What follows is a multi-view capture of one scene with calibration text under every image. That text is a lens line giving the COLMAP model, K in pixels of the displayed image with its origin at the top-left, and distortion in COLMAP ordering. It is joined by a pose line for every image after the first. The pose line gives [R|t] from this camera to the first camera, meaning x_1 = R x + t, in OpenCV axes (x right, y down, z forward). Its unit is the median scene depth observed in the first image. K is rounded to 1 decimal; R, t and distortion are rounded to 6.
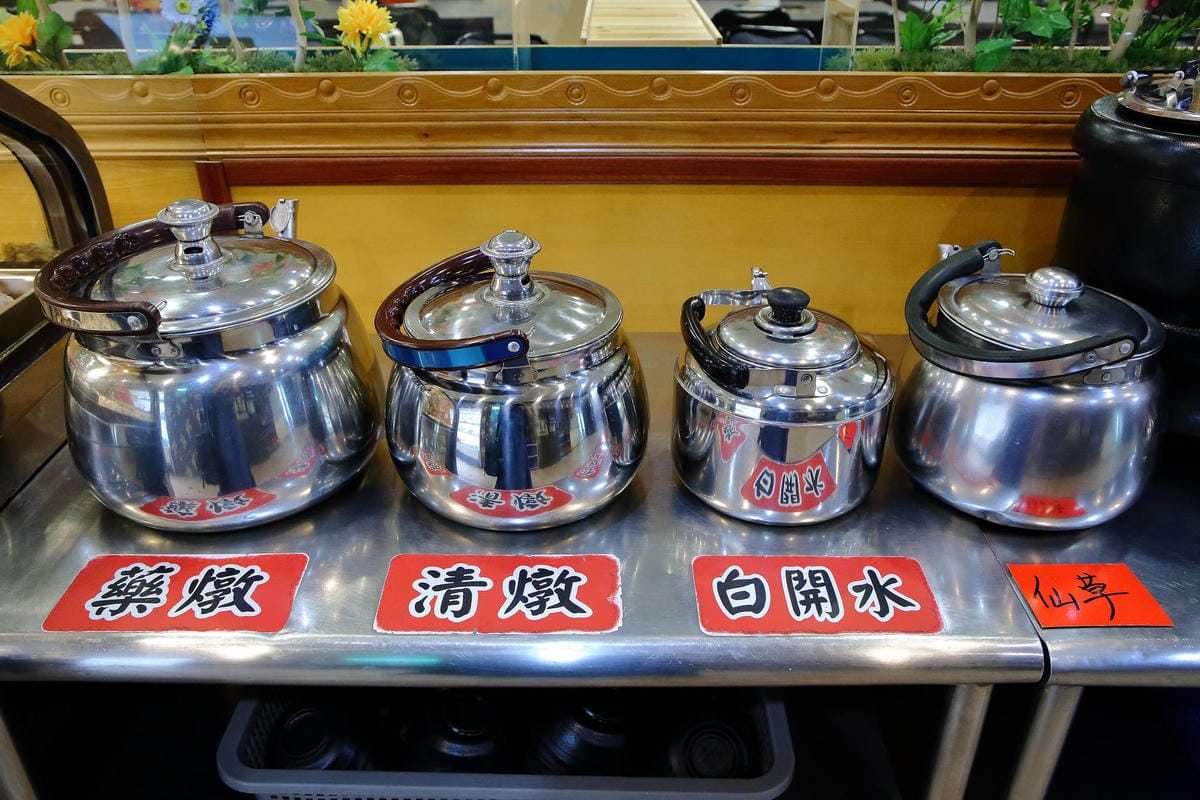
lens RADIAL K [[910.6, 0, 600.0], [0, 910.6, 400.0], [0, 0, 1]] dist [0.000274, 0.001455]
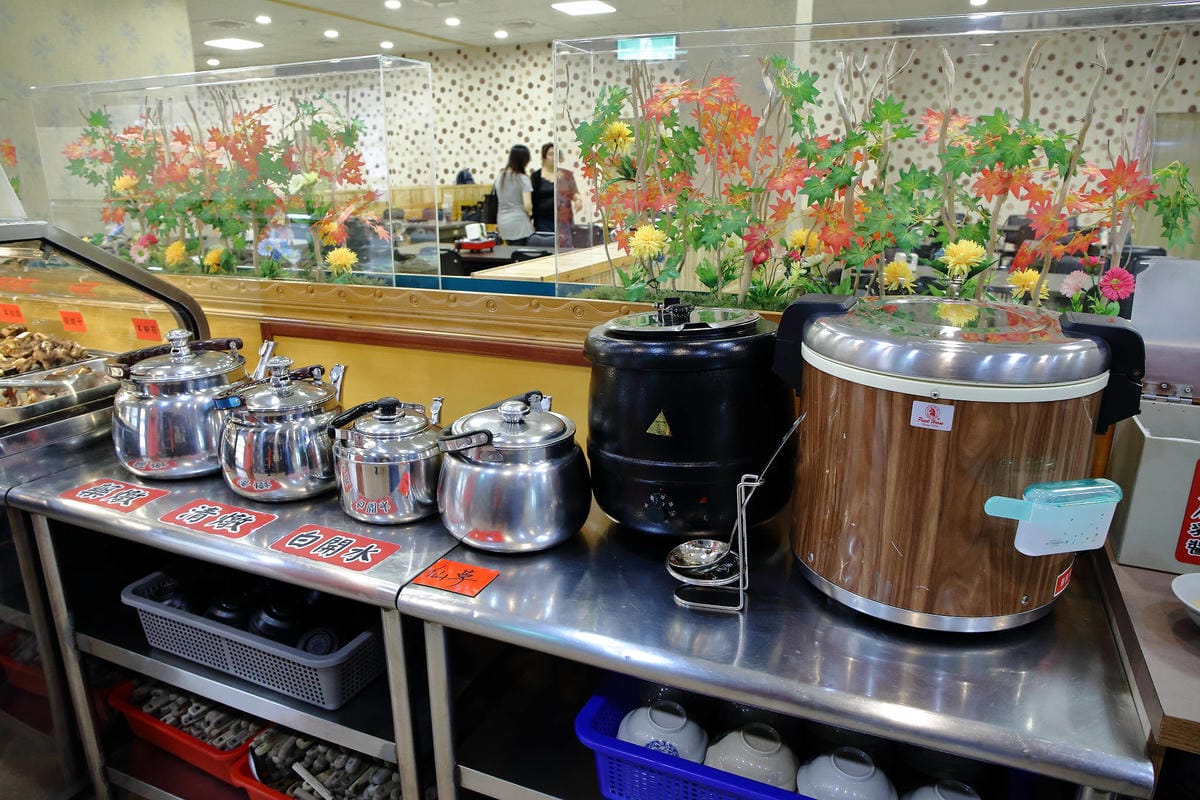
lens RADIAL K [[784.0, 0, 600.0], [0, 784.0, 400.0], [0, 0, 1]] dist [-0.032536, 0.001421]
pose [[0.918418, 0.110388, -0.379898, 1.188738], [-0.193437, 0.962965, -0.187830, 0.106043], [0.345094, 0.245993, 0.905758, -0.328761]]
